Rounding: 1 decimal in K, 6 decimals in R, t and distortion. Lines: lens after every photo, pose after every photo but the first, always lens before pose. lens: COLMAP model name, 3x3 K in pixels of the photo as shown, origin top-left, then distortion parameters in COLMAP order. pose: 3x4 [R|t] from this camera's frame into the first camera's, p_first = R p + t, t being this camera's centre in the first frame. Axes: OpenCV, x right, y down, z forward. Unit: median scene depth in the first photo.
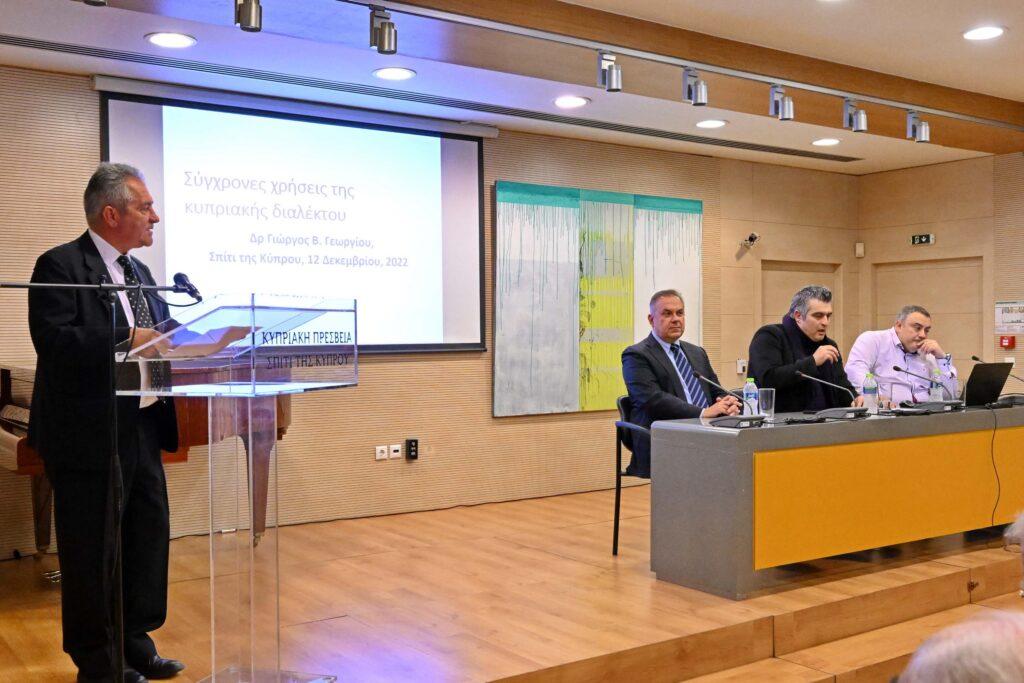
lens RADIAL K [[1034.7, 0, 512.0], [0, 1034.7, 341.5], [0, 0, 1]] dist [0.007877, 0.003756]
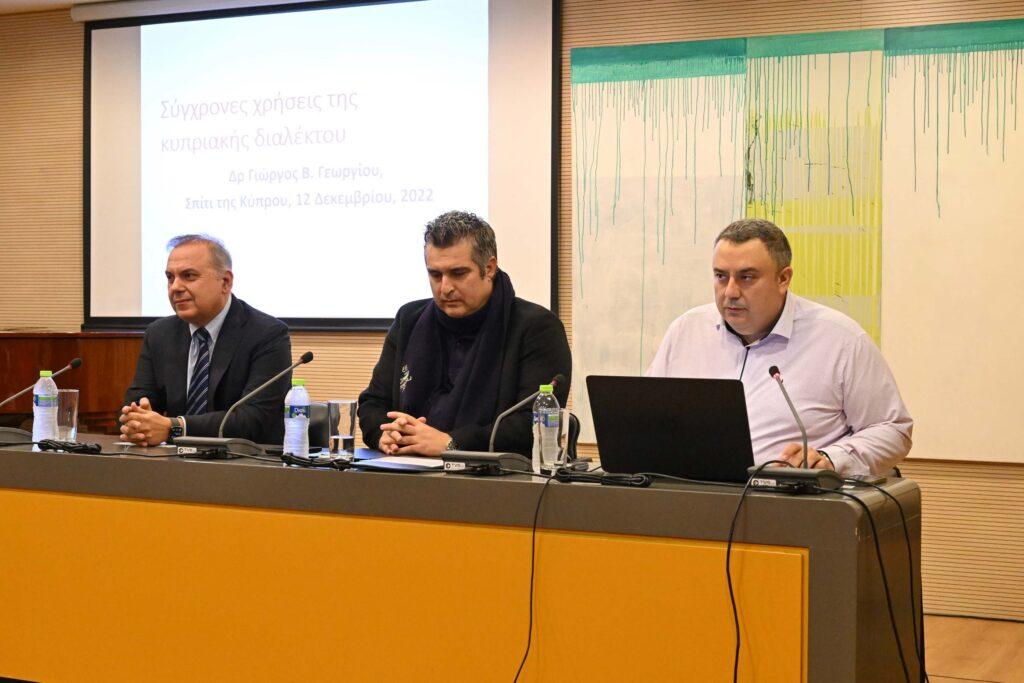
lens RADIAL K [[1690.3, 0, 512.0], [0, 1690.3, 341.5], [0, 0, 1]] dist [0.038809, -0.026750]
pose [[0.482543, 0.027403, -0.875443, 0.831126], [-0.016814, 0.999616, 0.022023, -0.006996], [0.875711, 0.004093, 0.482819, 0.496889]]
